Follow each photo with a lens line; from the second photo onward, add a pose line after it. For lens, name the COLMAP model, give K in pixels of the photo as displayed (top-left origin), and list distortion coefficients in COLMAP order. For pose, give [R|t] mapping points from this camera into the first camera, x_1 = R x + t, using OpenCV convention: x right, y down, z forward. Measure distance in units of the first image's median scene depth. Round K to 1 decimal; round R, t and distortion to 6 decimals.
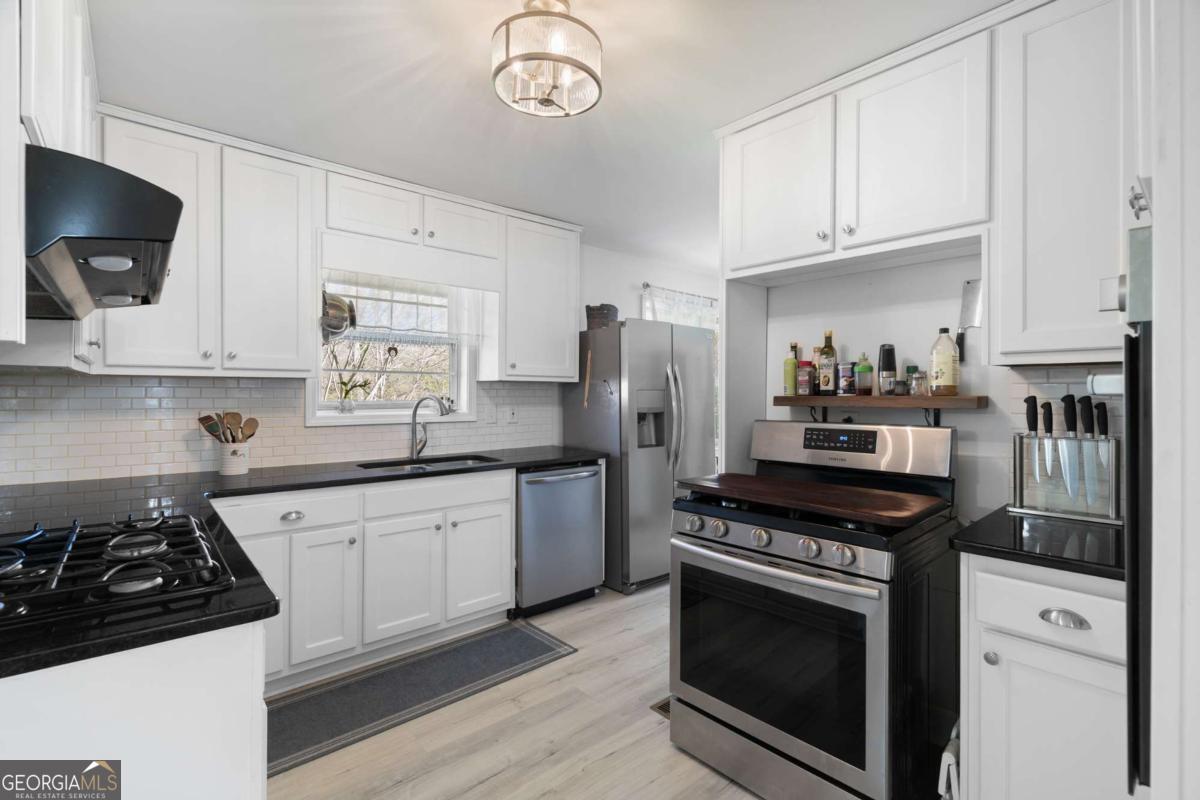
lens RADIAL K [[548.9, 0, 601.3], [0, 548.9, 388.5], [0, 0, 1]] dist [-0.014774, -0.000023]
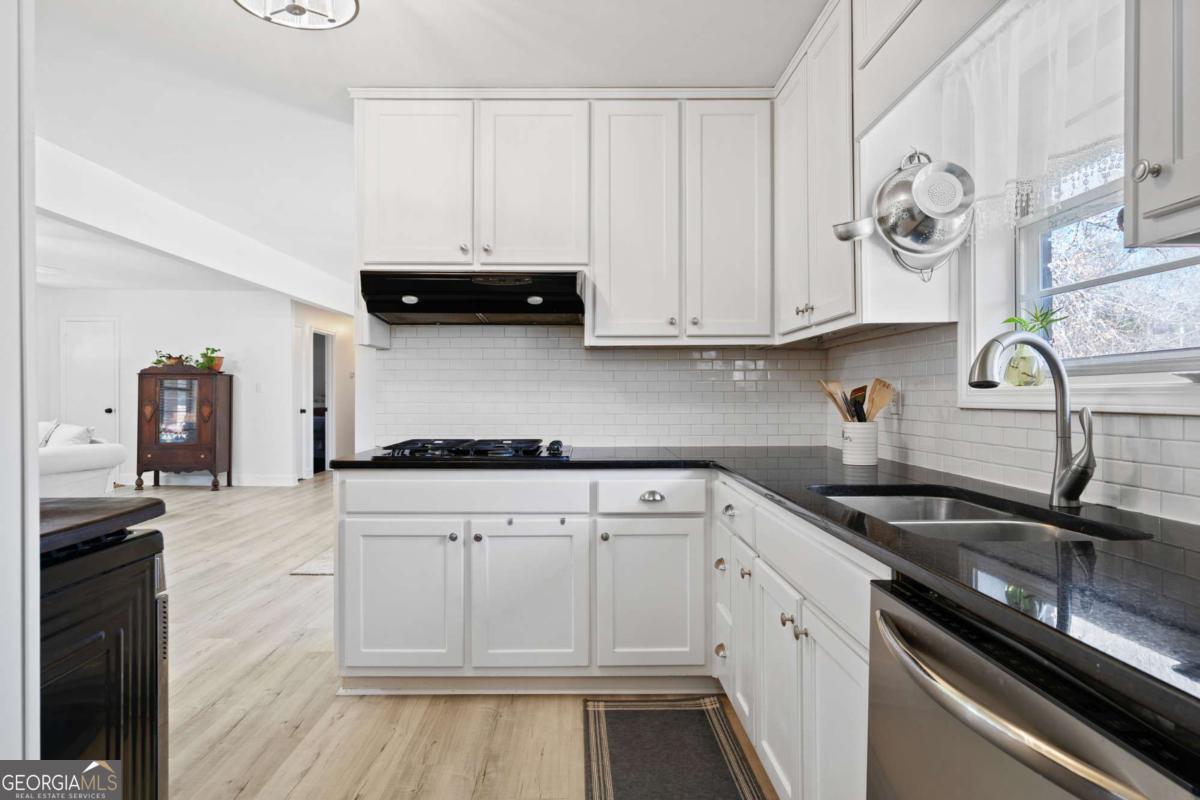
lens RADIAL K [[684.8, 0, 591.9], [0, 684.8, 397.1], [0, 0, 1]] dist [0.000075, -0.000076]
pose [[-0.648446, 0.001197, -0.761260, 0.220099], [0.007932, 0.999955, -0.005184, 0.054034], [0.761219, -0.009399, -0.648426, 1.064245]]
